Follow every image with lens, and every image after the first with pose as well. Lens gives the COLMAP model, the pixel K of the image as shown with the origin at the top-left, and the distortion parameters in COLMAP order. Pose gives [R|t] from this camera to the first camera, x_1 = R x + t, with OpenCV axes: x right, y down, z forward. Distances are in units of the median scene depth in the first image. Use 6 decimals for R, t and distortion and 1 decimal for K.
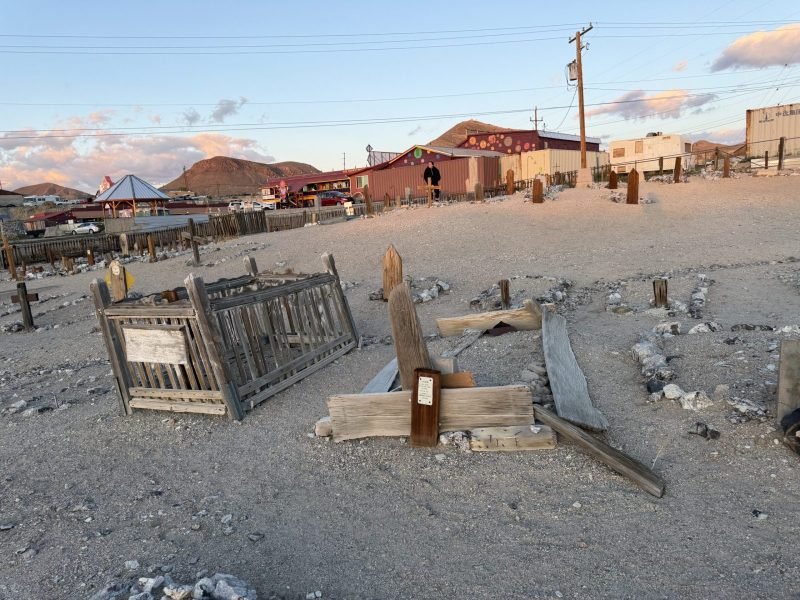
lens RADIAL K [[565.1, 0, 400.0], [0, 565.1, 300.0], [0, 0, 1]] dist [0.062340, -0.049437]
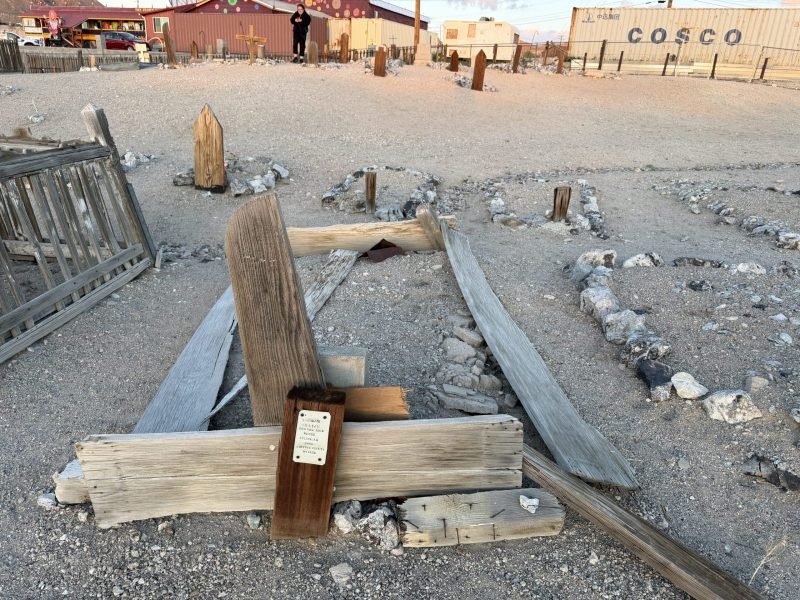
lens RADIAL K [[570.5, 0, 404.6], [0, 570.5, 297.8], [0, 0, 1]] dist [0.081465, -0.117068]
pose [[0.947021, -0.000366, 0.321173, -0.013385], [-0.063734, 0.979898, 0.189044, -0.017169], [-0.314786, -0.199499, 0.927960, 0.232435]]
